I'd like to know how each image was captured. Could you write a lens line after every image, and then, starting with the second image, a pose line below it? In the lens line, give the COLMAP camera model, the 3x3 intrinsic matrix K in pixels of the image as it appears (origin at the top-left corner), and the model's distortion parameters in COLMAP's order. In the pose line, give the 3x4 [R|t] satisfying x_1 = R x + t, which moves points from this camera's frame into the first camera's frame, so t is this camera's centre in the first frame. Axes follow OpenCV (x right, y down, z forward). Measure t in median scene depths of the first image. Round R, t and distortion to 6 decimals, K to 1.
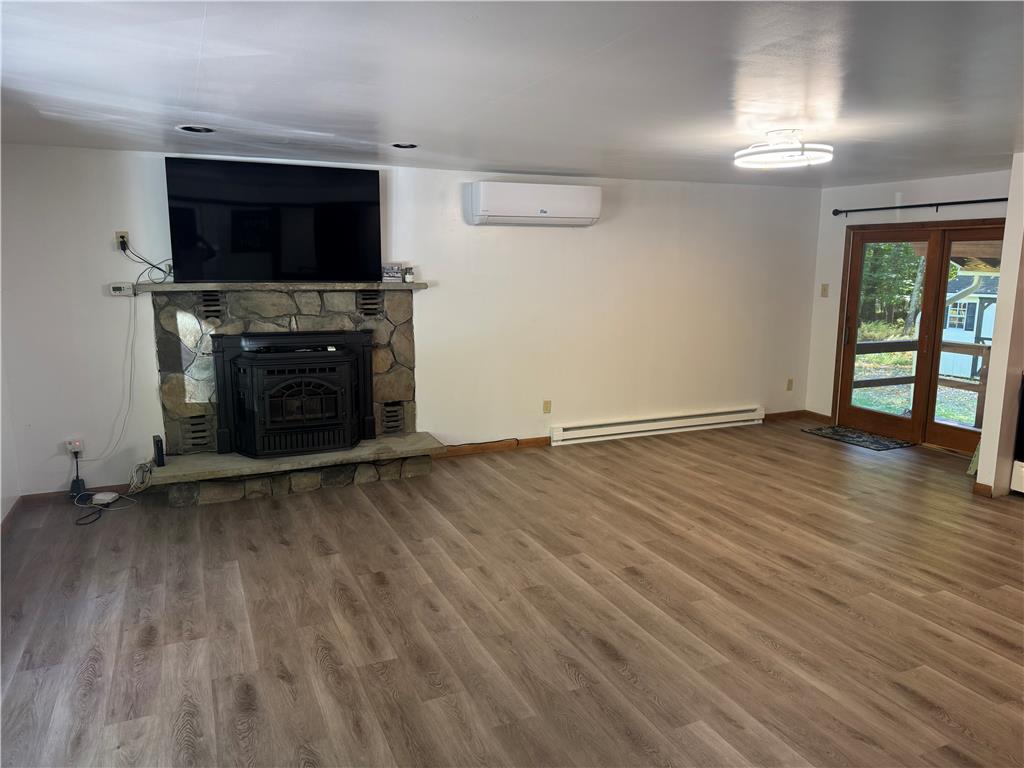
lens RADIAL K [[719.2, 0, 510.3], [0, 719.2, 382.6], [0, 0, 1]] dist [0.019070, -0.014027]
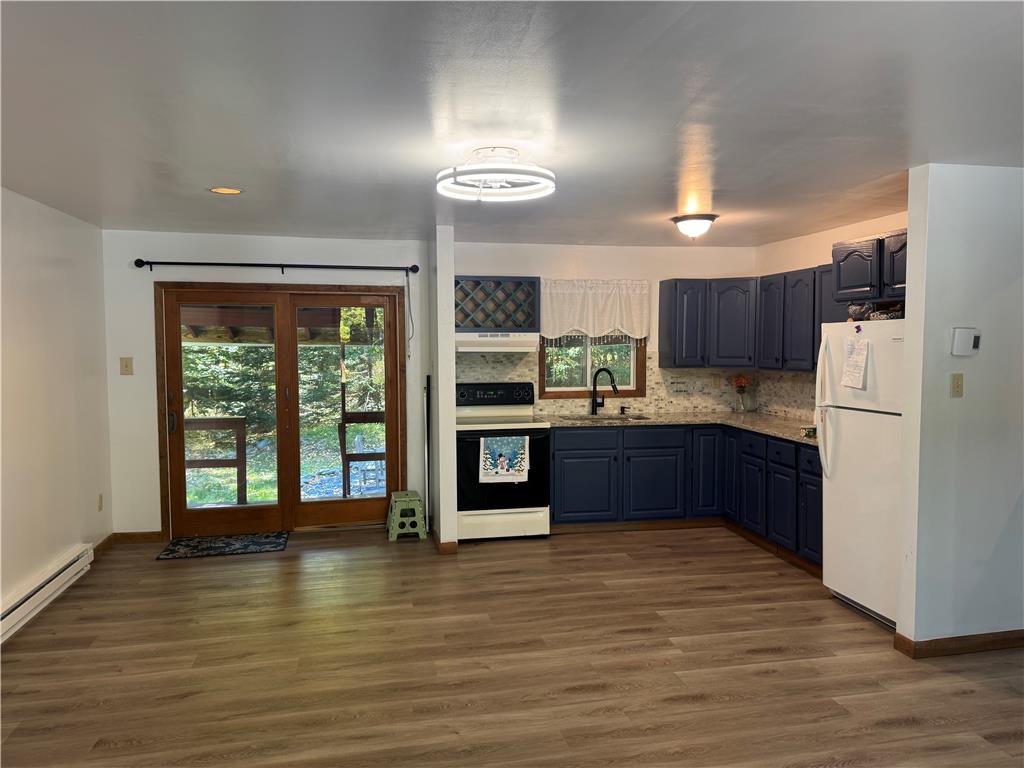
lens RADIAL K [[719.2, 0, 511.4], [0, 719.2, 386.0], [0, 0, 1]] dist [0.019070, -0.014027]
pose [[0.209469, -0.068757, 0.975395, -0.332144], [0.165688, 0.985596, 0.033894, -0.108245], [-0.963675, 0.154511, 0.217844, 0.739362]]
